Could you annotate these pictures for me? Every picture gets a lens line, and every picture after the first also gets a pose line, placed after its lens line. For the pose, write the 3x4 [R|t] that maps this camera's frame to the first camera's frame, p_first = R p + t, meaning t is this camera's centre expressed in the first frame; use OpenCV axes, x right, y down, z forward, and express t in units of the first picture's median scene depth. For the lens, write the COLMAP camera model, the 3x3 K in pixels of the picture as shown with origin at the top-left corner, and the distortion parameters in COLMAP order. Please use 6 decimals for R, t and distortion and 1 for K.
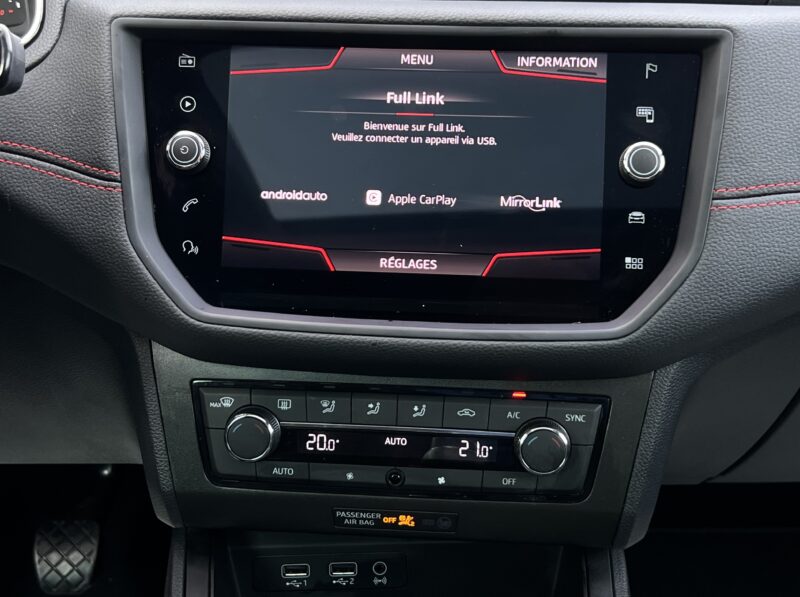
lens RADIAL K [[1128.6, 0, 407.4], [0, 1128.6, 299.3], [0, 0, 1]] dist [0.090551, 0.000000]
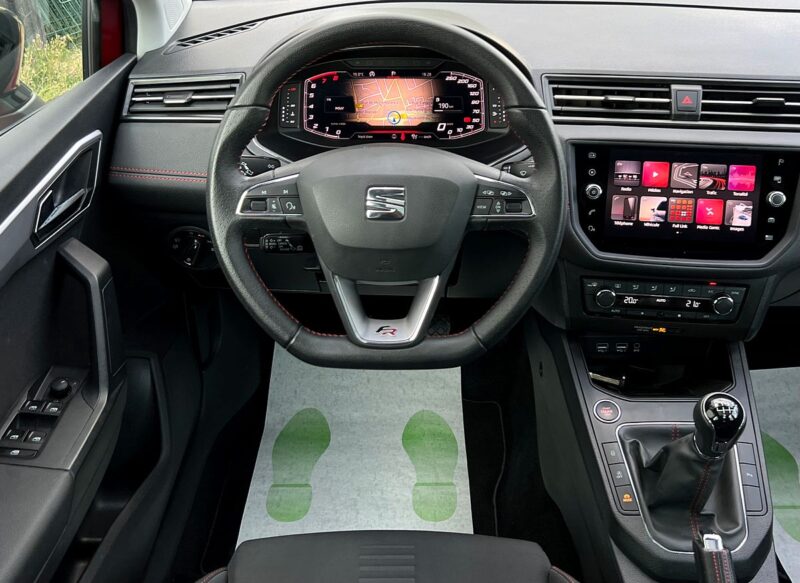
lens RADIAL K [[780.7, 0, 405.3], [0, 780.7, 283.0], [0, 0, 1]] dist [0.018770, 0.000000]
pose [[0.998724, 0.009759, -0.049540, -0.511238], [-0.000325, 0.982366, 0.186968, -0.249062], [0.050491, -0.186713, 0.981116, -0.778454]]
